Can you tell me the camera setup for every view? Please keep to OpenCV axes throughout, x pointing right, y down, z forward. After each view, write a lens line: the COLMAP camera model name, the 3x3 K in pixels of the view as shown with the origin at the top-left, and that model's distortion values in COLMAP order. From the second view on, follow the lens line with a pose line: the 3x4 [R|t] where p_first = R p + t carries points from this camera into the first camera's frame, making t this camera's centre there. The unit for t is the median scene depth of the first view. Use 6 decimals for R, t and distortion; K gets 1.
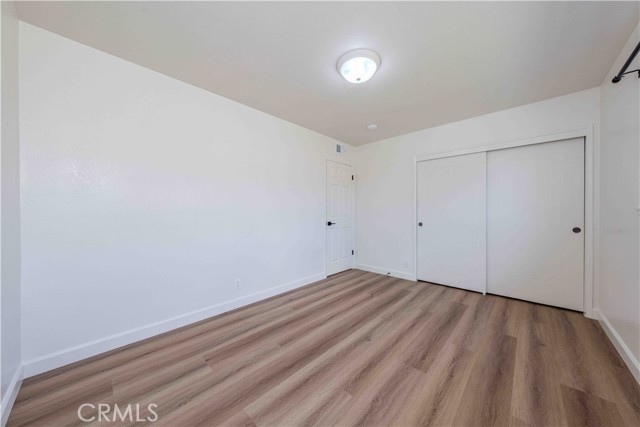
lens RADIAL K [[224.1, 0, 320.0], [0, 224.1, 213.5], [0, 0, 1]] dist [-0.001394, -0.000100]
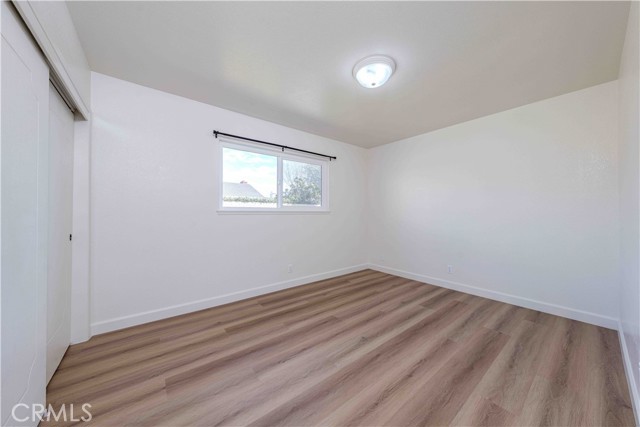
lens RADIAL K [[224.1, 0, 320.0], [0, 224.1, 213.5], [0, 0, 1]] dist [-0.001394, -0.000100]
pose [[-0.990629, -0.001188, 0.136578, 0.278046], [0.000648, 0.999910, 0.013396, -0.020393], [-0.136582, 0.013359, -0.990539, 2.060401]]
